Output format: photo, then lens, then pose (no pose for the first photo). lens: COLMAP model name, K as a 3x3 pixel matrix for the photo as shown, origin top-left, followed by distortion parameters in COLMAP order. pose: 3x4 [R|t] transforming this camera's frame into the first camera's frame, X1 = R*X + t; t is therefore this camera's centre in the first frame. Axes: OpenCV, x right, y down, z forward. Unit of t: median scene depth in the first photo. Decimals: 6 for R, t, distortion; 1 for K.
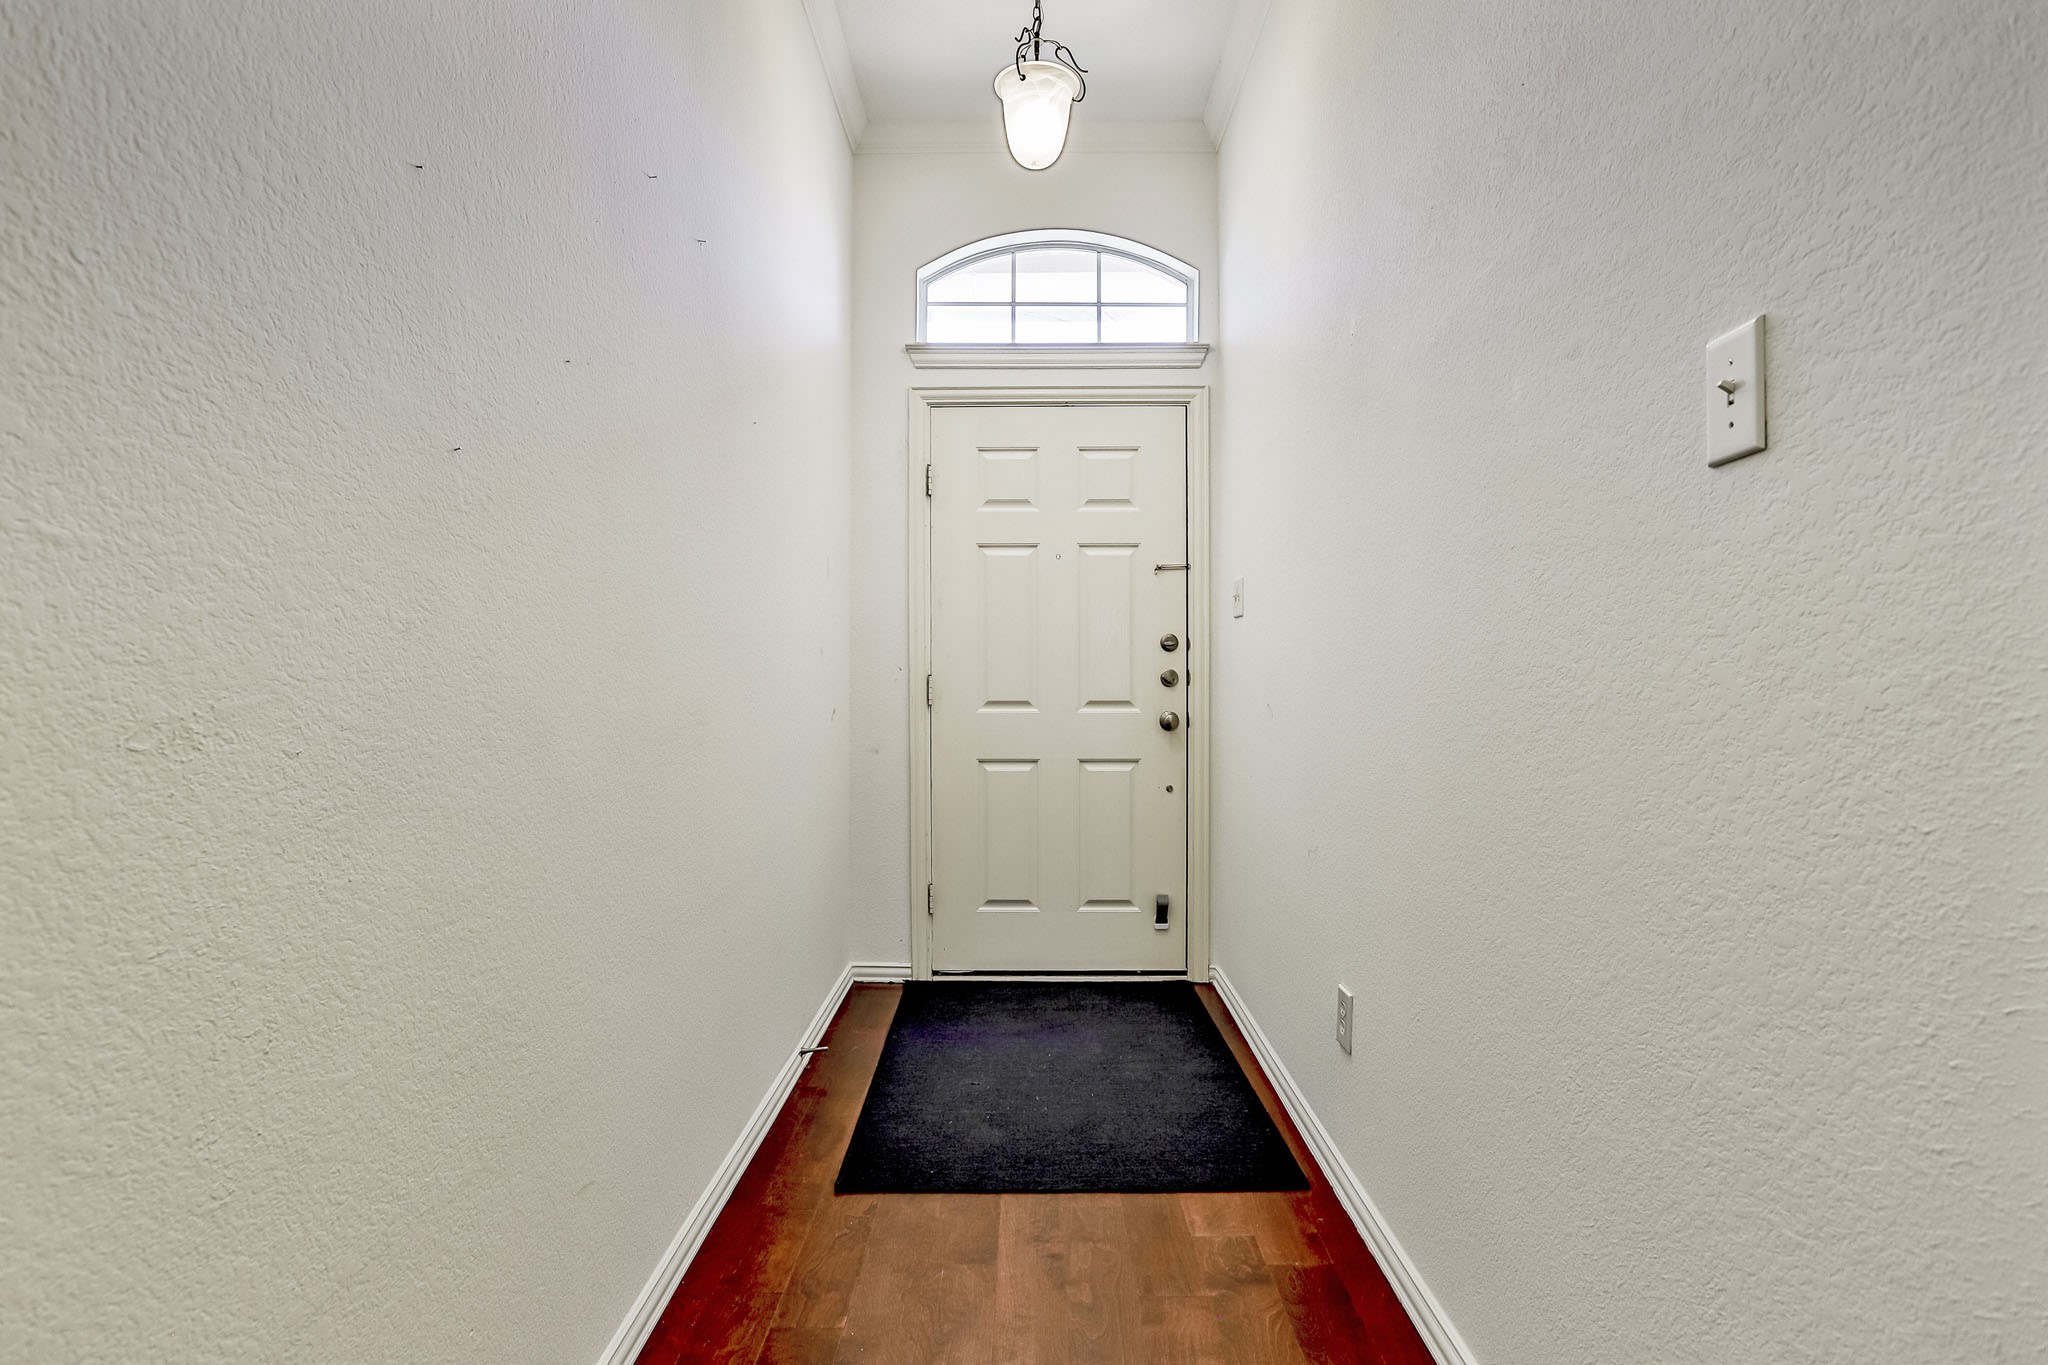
lens RADIAL K [[1079.5, 0, 984.6], [0, 1079.5, 690.8], [0, 0, 1]] dist [-0.006665, 0.001489]
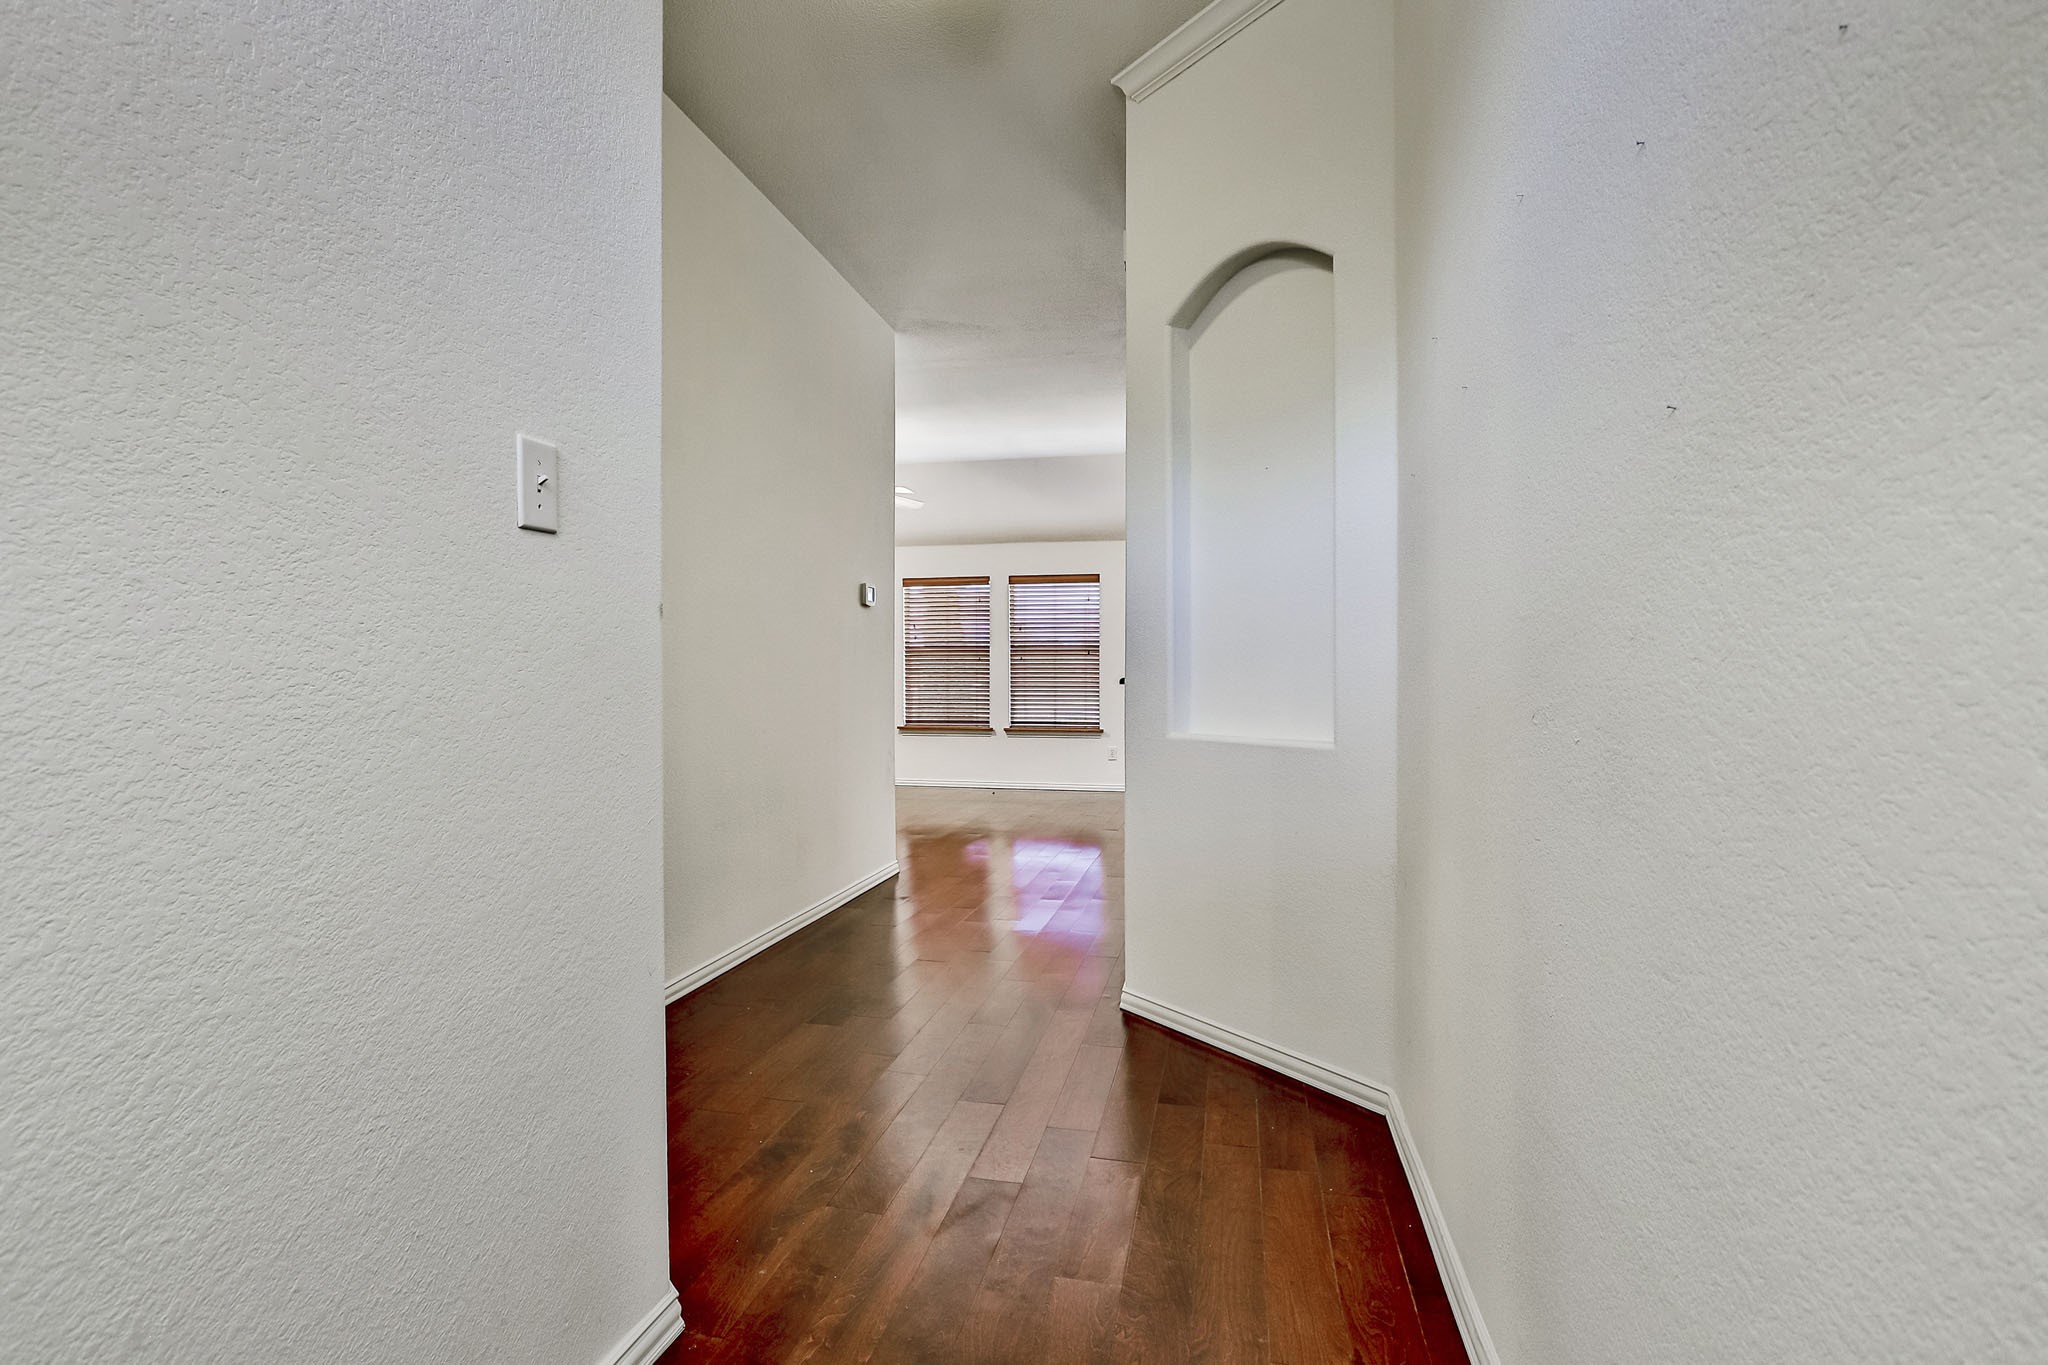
lens RADIAL K [[1079.5, 0, 984.6], [0, 1079.5, 690.8], [0, 0, 1]] dist [-0.006665, 0.001489]
pose [[-0.983448, -0.003147, 0.181162, -0.142968], [0.000929, 0.999748, 0.022412, -0.030212], [-0.181187, 0.022209, -0.983198, 2.174441]]
